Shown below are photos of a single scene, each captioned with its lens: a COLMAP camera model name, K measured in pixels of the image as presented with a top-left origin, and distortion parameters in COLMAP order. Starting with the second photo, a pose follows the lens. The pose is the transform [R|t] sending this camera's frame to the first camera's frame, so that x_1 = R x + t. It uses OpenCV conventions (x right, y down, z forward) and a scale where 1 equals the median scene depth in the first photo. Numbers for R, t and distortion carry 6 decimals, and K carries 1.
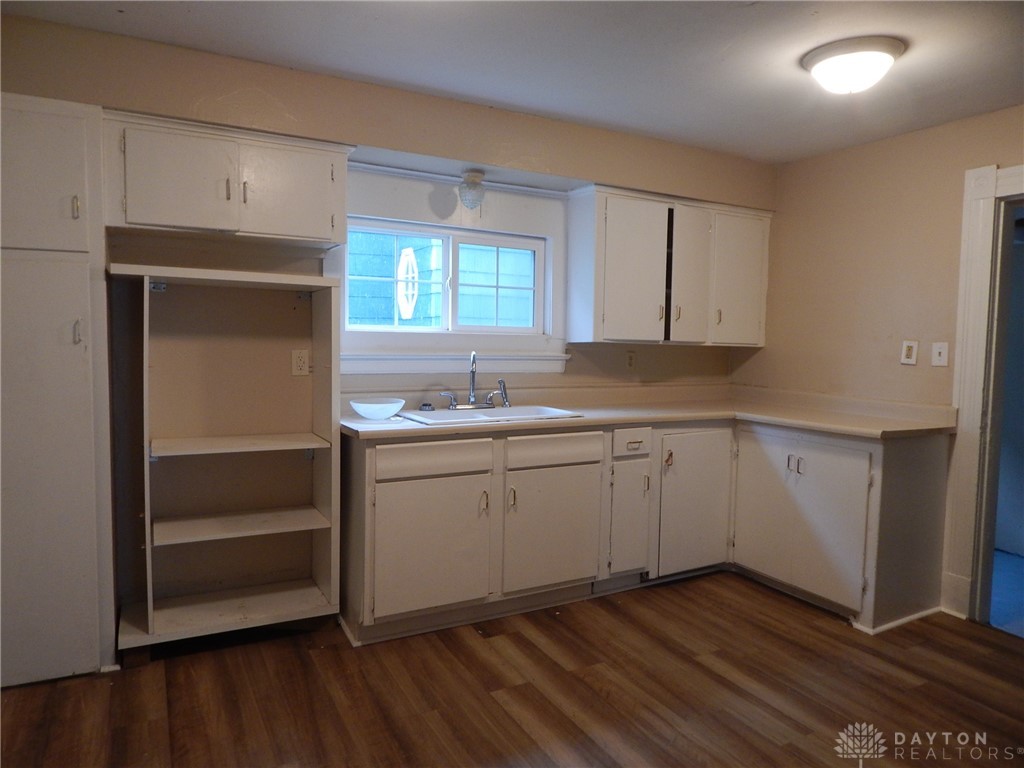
lens RADIAL K [[678.5, 0, 507.0], [0, 678.5, 379.3], [0, 0, 1]] dist [0.010223, -0.003799]
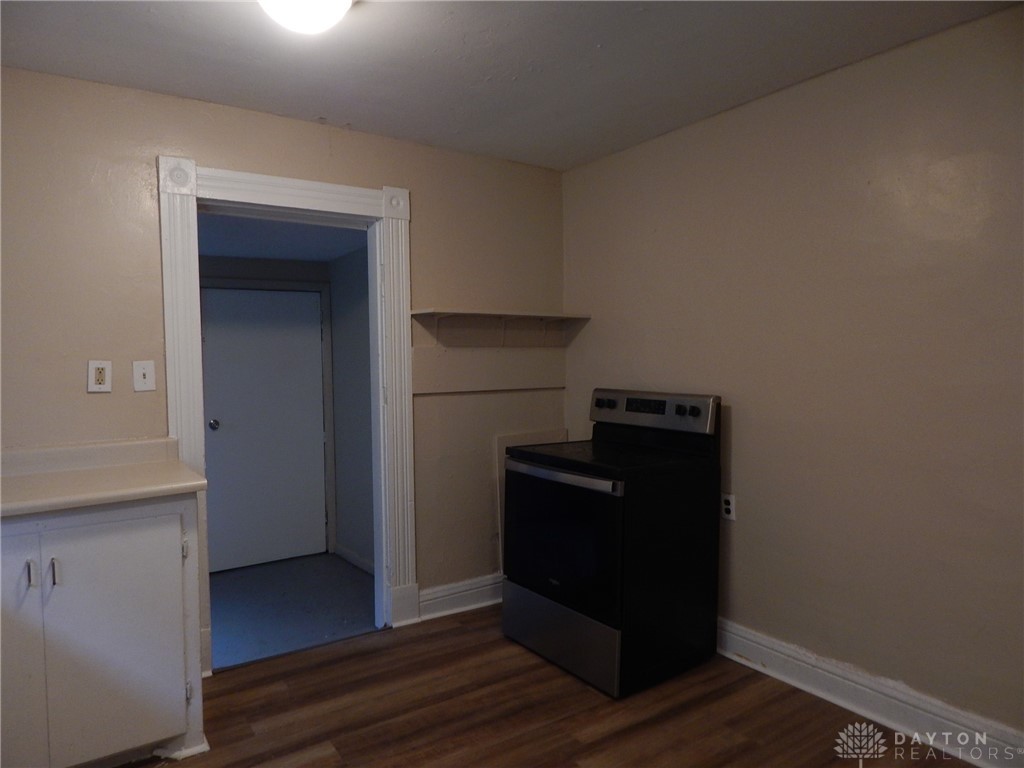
lens RADIAL K [[678.5, 0, 507.0], [0, 678.5, 379.3], [0, 0, 1]] dist [0.010223, -0.003799]
pose [[-0.095654, -0.062069, 0.993478, -0.227160], [0.080069, 0.994340, 0.069832, -0.061085], [-0.992189, 0.086226, -0.090143, 0.723884]]
